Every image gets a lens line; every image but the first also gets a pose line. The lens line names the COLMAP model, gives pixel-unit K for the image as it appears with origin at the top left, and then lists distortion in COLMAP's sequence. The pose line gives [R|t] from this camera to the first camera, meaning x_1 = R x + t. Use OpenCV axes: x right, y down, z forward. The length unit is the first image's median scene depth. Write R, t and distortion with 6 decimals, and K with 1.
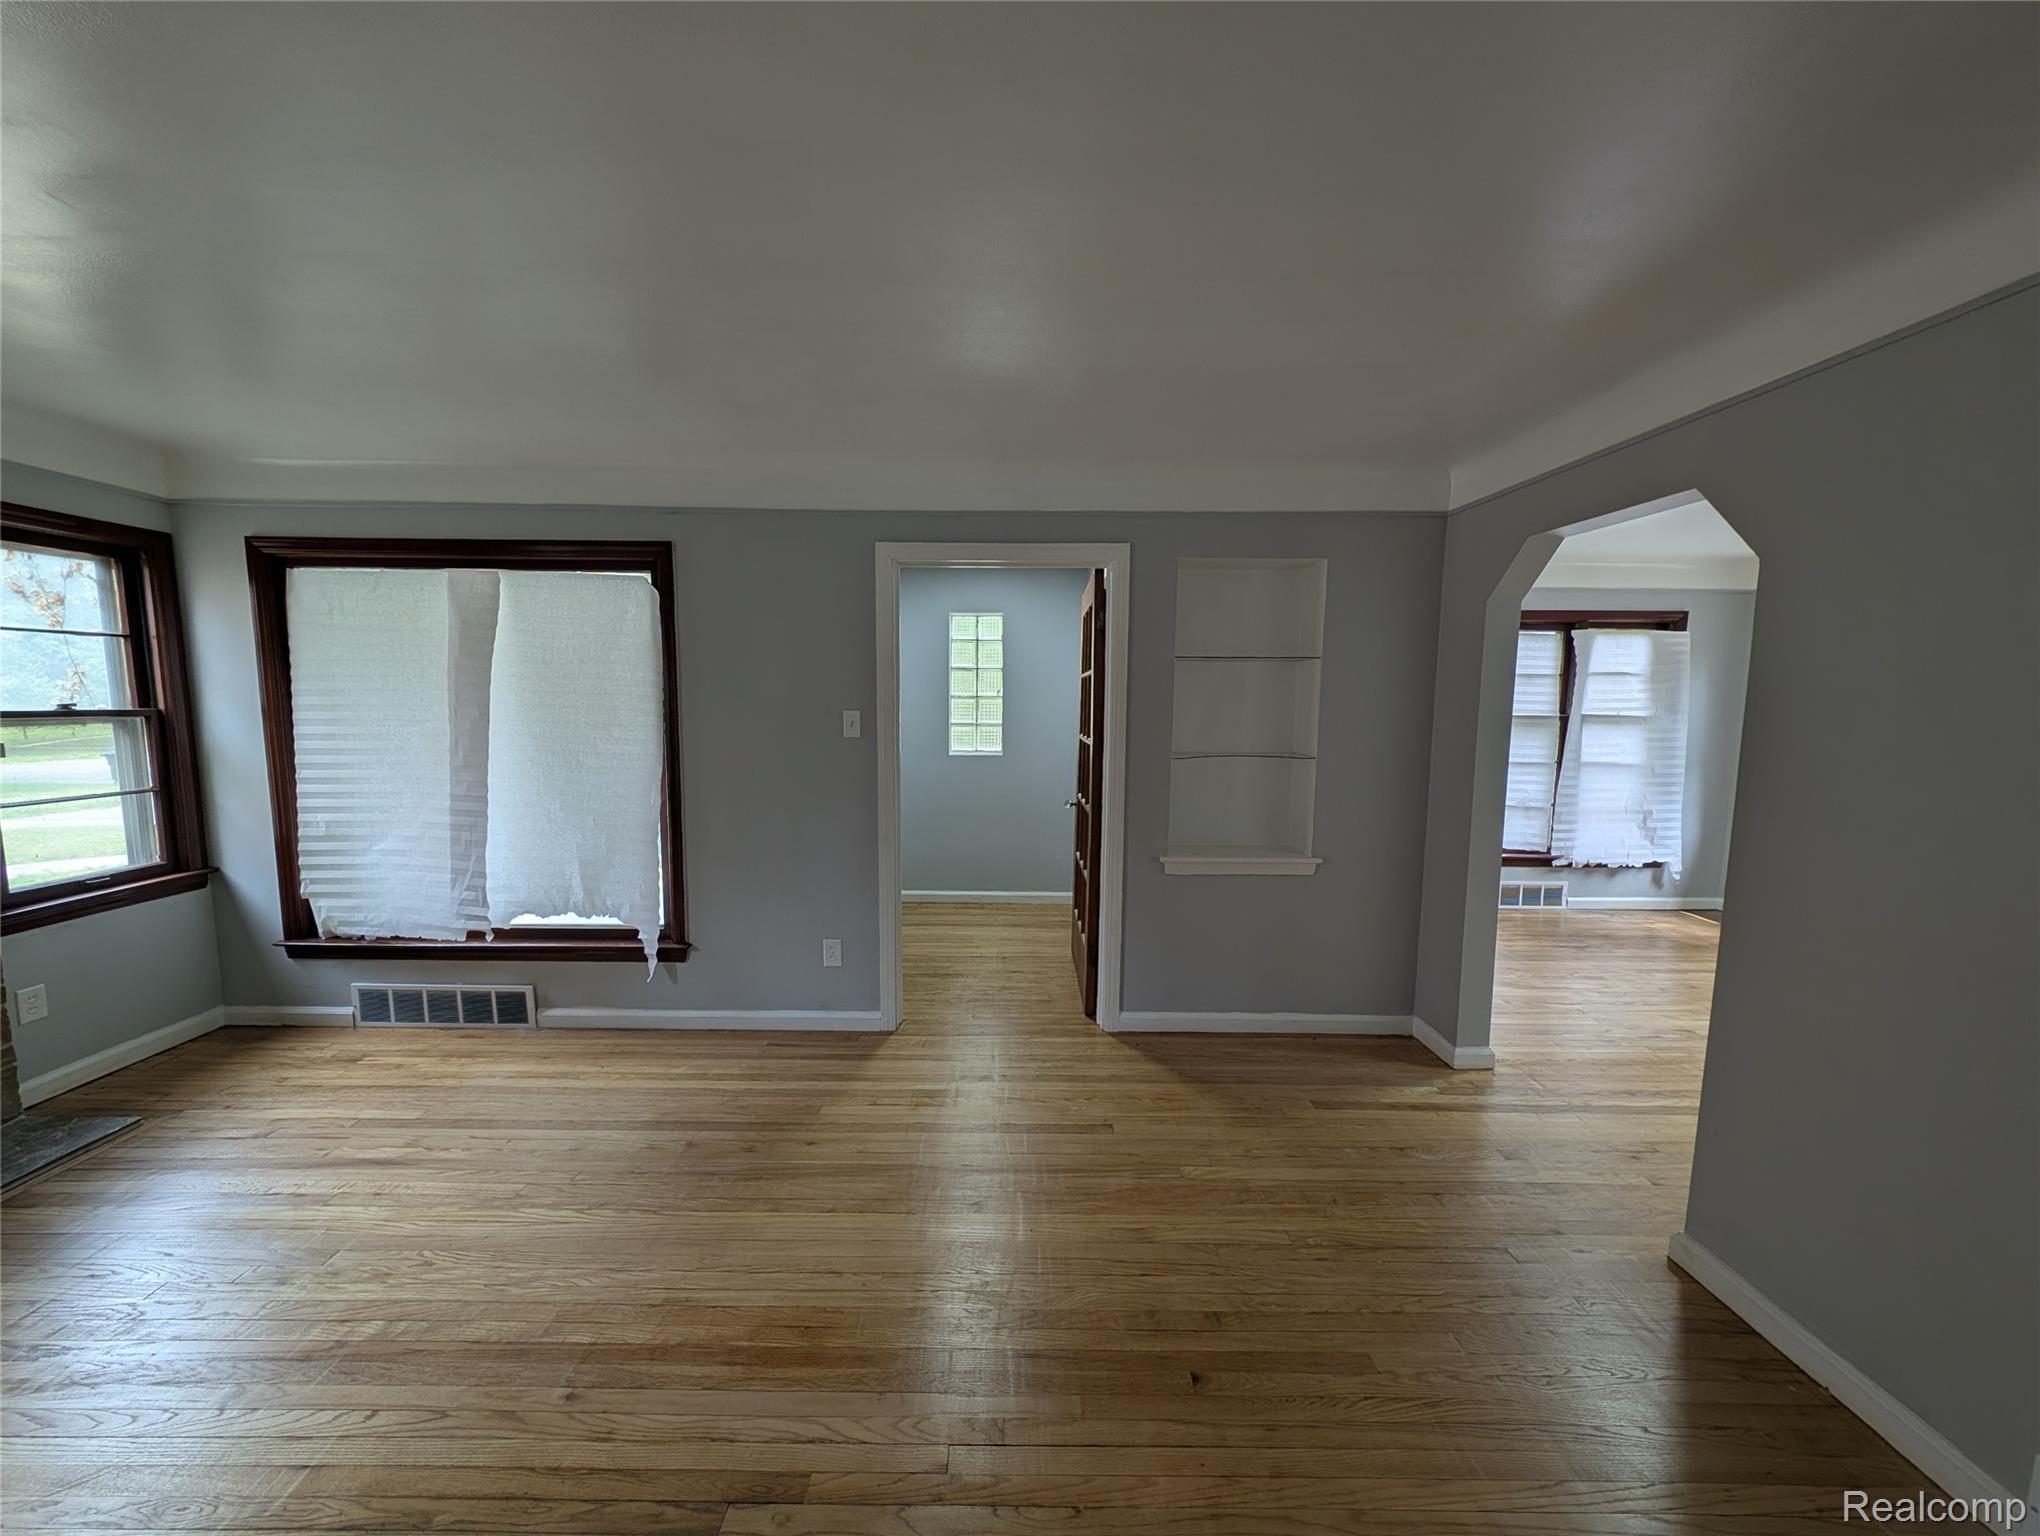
lens RADIAL K [[772.7, 0, 999.5], [0, 772.7, 770.6], [0, 0, 1]] dist [0.001850, -0.002308]
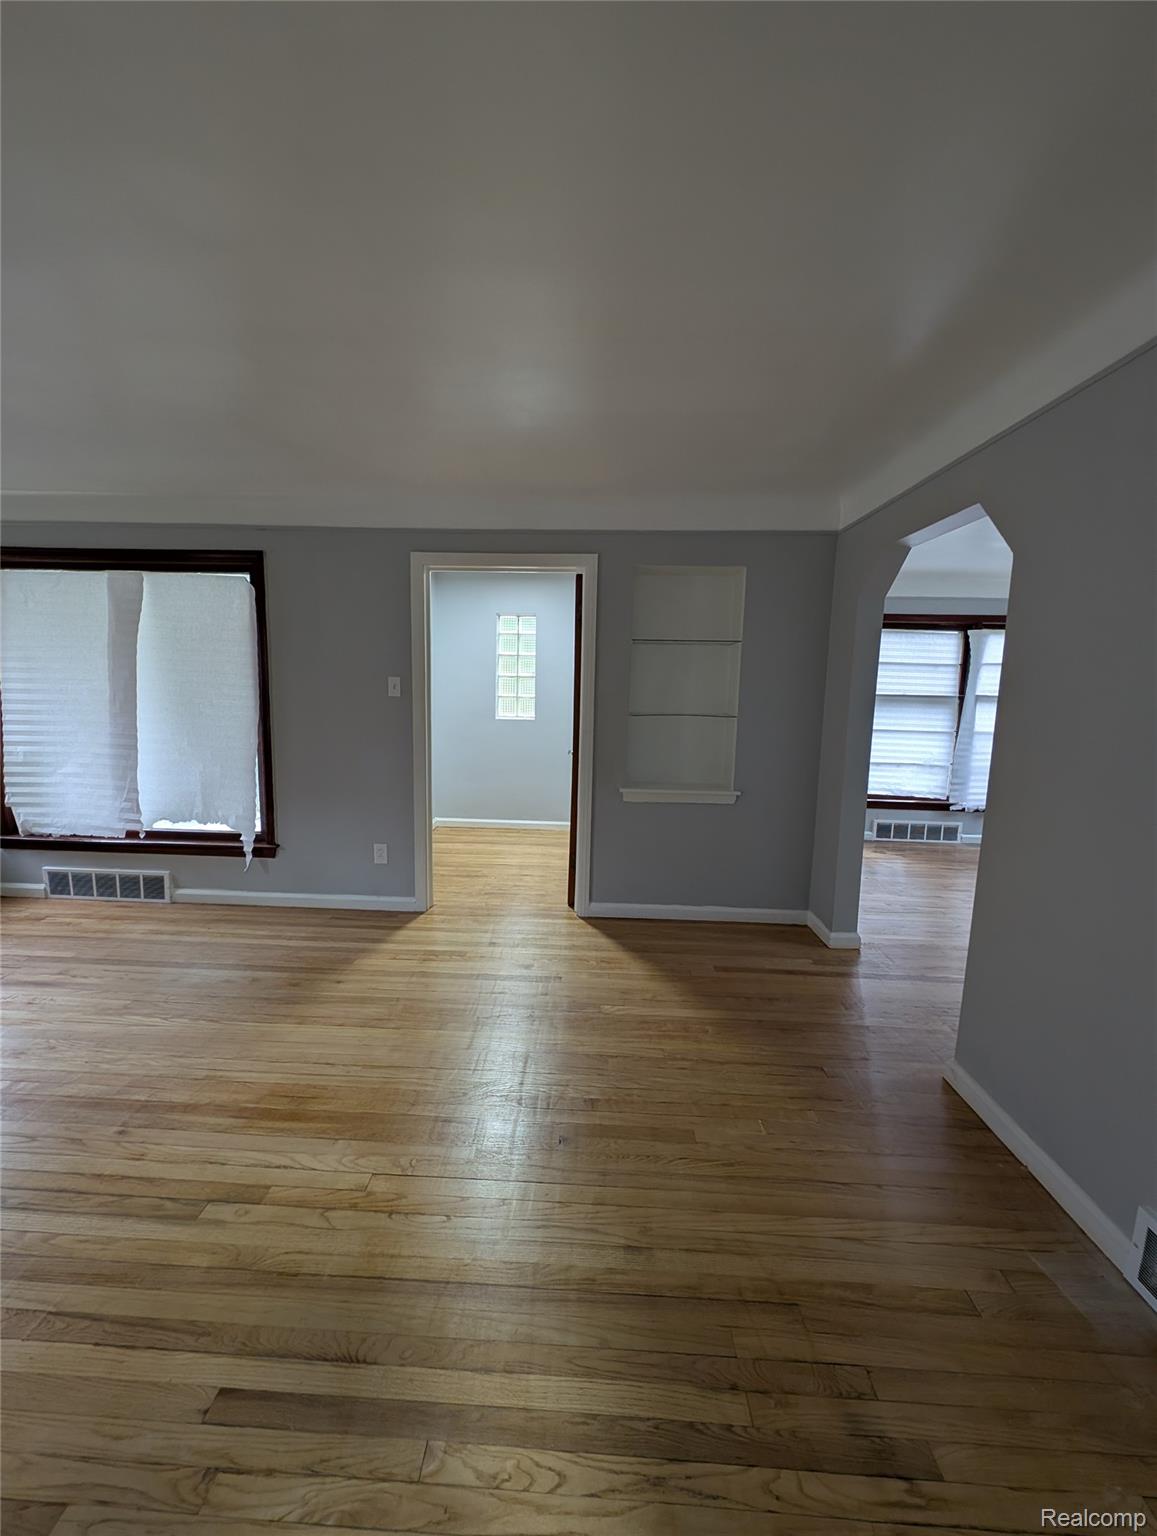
lens RADIAL K [[581.8, 0, 578.8], [0, 581.8, 762.4], [0, 0, 1]] dist [0.001850, -0.002308]
pose [[0.999148, 0.016886, -0.037651, 0.182023], [-0.016179, 0.999689, 0.018994, 0.050430], [0.037960, -0.018369, 0.999110, -0.019668]]
